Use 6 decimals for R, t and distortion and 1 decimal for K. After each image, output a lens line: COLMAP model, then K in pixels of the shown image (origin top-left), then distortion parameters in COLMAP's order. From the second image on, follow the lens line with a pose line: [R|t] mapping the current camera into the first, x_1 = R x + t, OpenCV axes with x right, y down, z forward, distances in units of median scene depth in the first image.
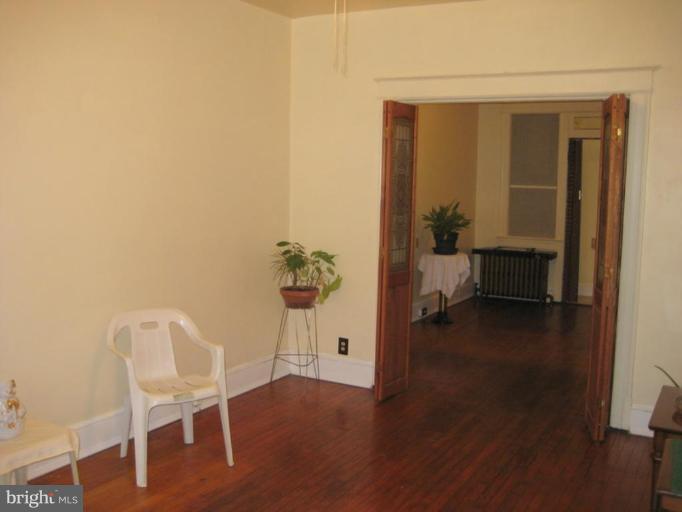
lens RADIAL K [[713.5, 0, 341.0], [0, 713.5, 256.0], [0, 0, 1]] dist [-0.139208, 0.180048]
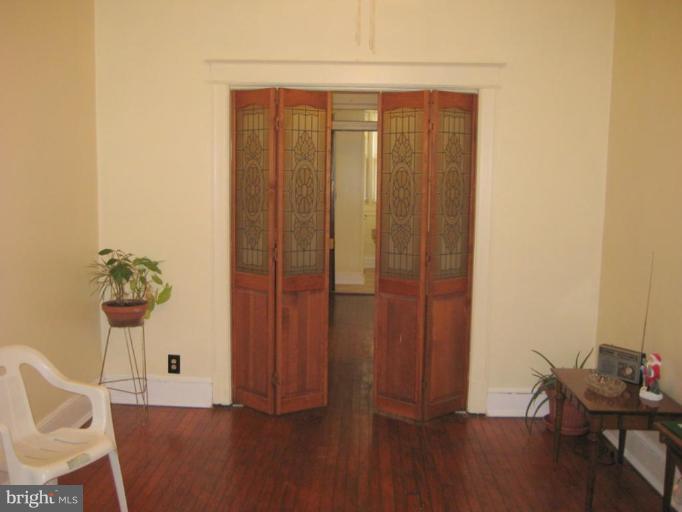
lens RADIAL K [[713.5, 0, 341.0], [0, 713.5, 256.0], [0, 0, 1]] dist [-0.139208, 0.180048]
pose [[0.893573, -0.057123, 0.445270, -0.173568], [0.050849, 0.998367, 0.026036, -0.016831], [-0.446030, -0.000623, 0.895018, 0.114439]]
